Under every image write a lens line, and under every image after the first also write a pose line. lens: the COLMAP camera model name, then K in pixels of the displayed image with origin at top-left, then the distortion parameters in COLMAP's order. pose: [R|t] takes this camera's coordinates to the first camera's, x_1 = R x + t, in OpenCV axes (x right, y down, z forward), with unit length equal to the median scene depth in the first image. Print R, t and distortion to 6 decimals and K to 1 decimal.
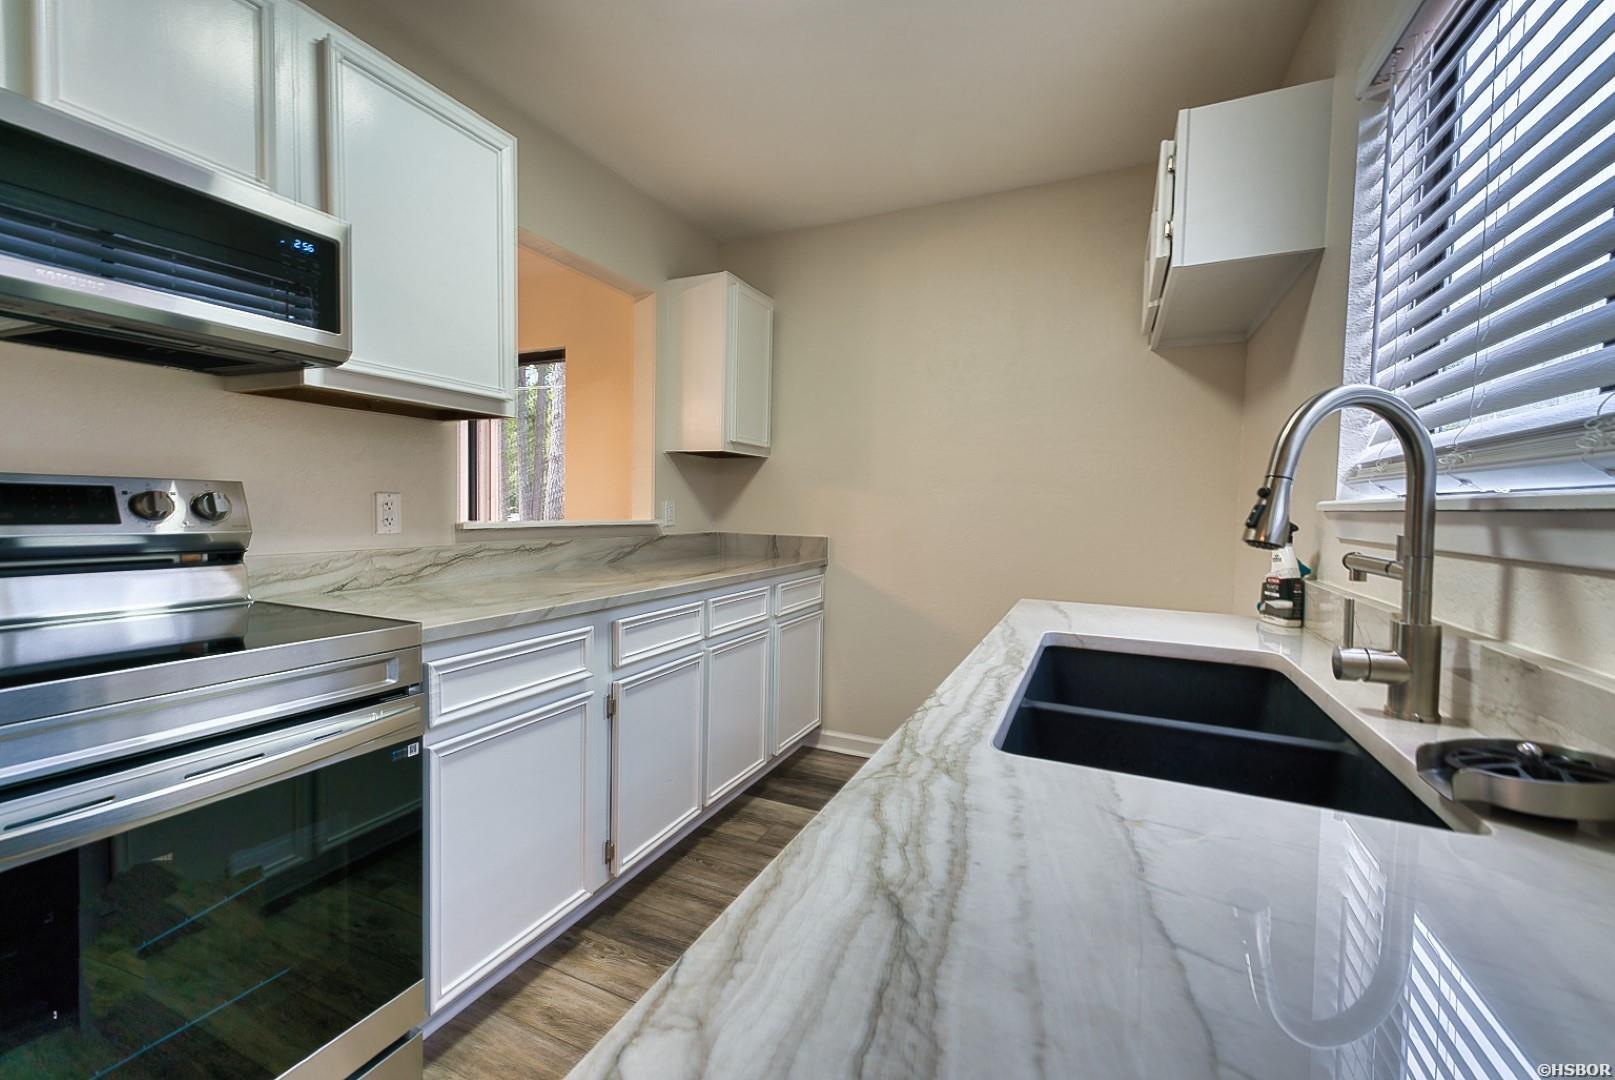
lens RADIAL K [[662.7, 0, 808.8], [0, 662.7, 530.7], [0, 0, 1]] dist [0.000409, 0.006504]
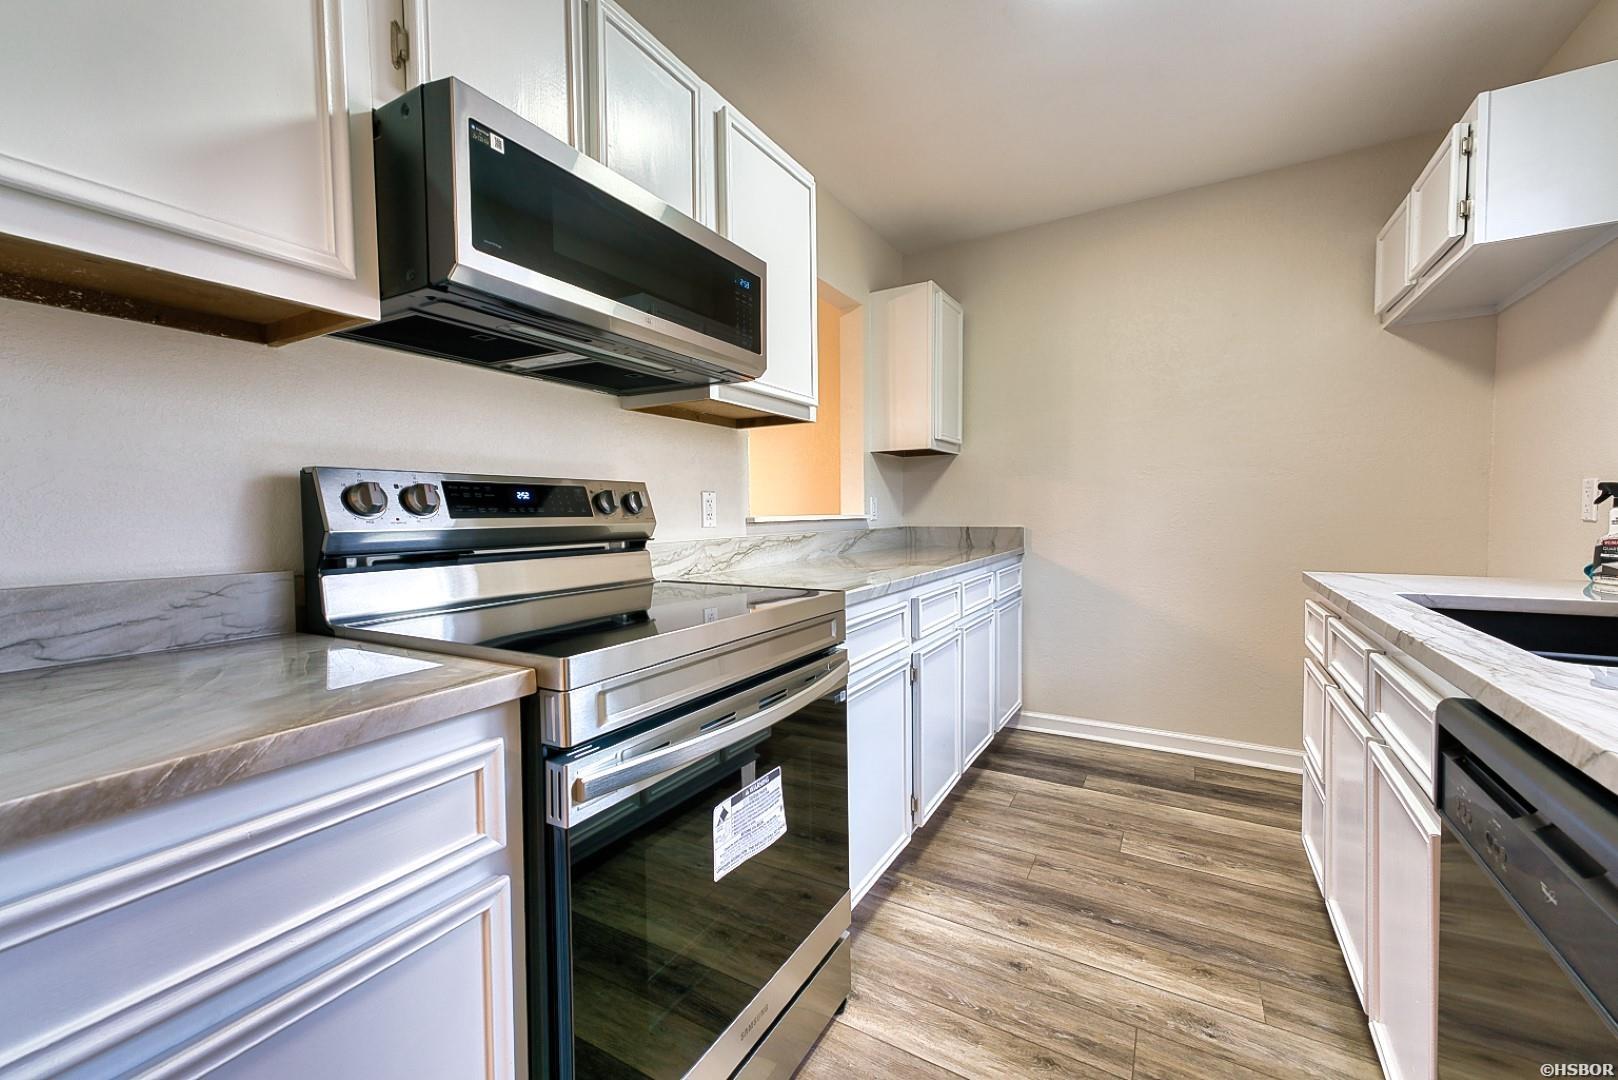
lens RADIAL K [[650.0, 0, 813.9], [0, 650.0, 534.4], [0, 0, 1]] dist [0.010491, -0.000297]
pose [[0.992457, -0.028620, -0.119209, -0.260677], [0.028607, 0.999589, -0.001816, 0.020833], [0.119212, -0.001608, 0.992868, -0.089910]]
